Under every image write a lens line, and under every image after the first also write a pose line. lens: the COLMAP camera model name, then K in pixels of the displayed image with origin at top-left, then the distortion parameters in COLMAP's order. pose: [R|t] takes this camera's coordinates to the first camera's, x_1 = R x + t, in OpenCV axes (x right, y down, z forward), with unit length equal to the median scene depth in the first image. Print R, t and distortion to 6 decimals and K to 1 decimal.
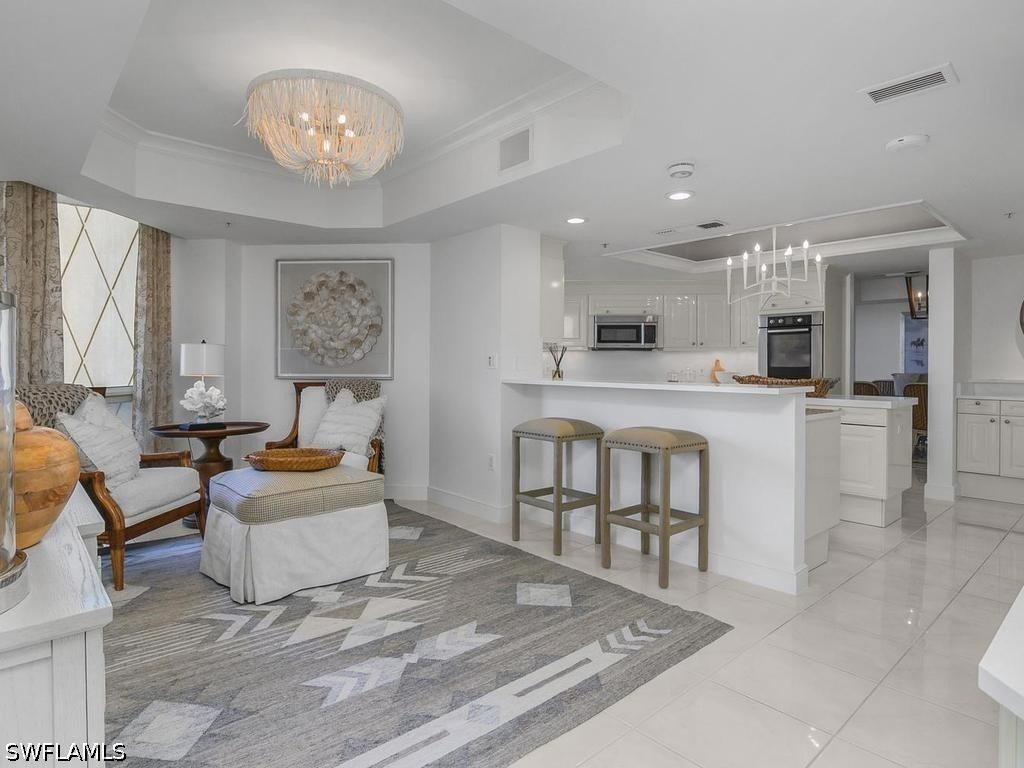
lens RADIAL K [[571.1, 0, 500.1], [0, 571.1, 367.1], [0, 0, 1]] dist [-0.019447, -0.001829]
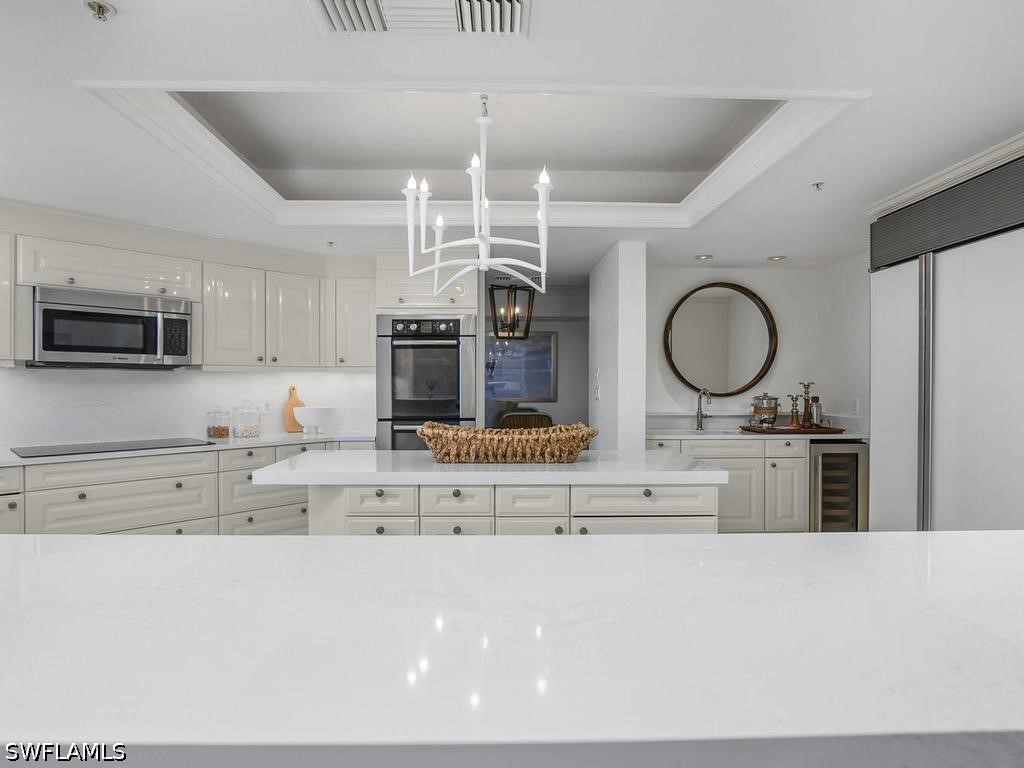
lens RADIAL K [[571.1, 0, 508.5], [0, 571.1, 386.2], [0, 0, 1]] dist [-0.019447, -0.001829]
pose [[0.632423, -0.005972, 0.774600, 0.070952], [0.004808, 0.999981, 0.003784, -0.017006], [-0.774609, 0.001331, 0.632440, 0.511532]]
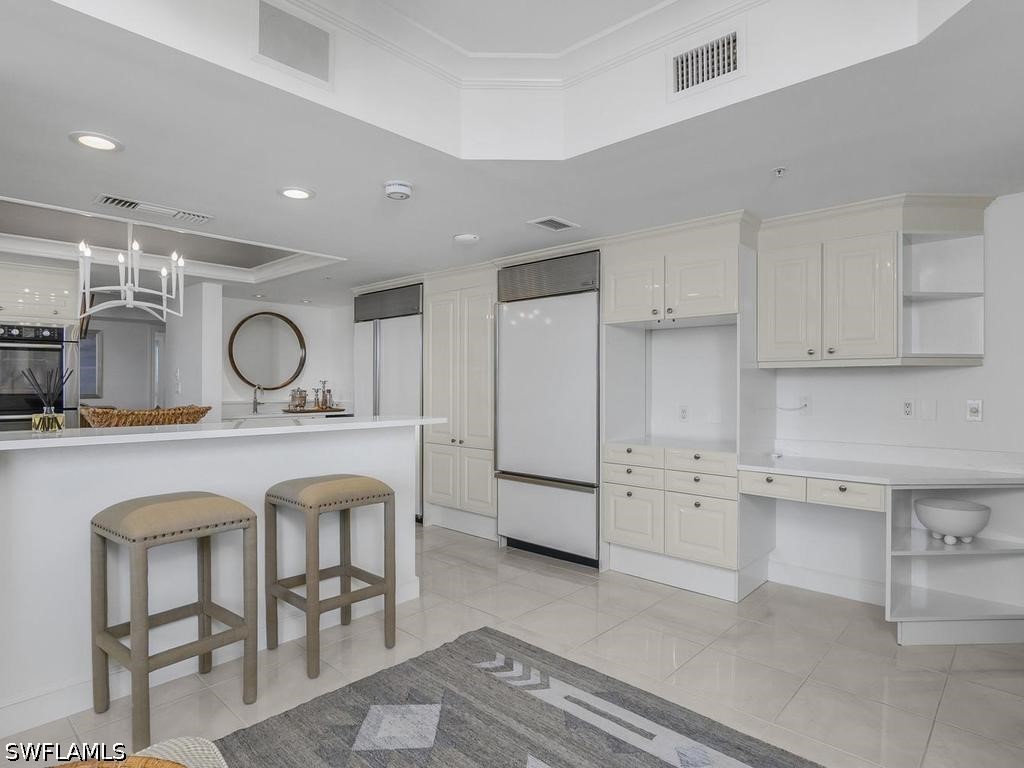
lens RADIAL K [[571.1, 0, 505.7], [0, 571.1, 387.6], [0, 0, 1]] dist [-0.019447, -0.001829]
pose [[-0.102046, -0.011033, 0.994719, -0.295538], [-0.000456, 0.999939, 0.011044, -0.016348], [-0.994780, 0.000673, -0.102044, 0.430526]]
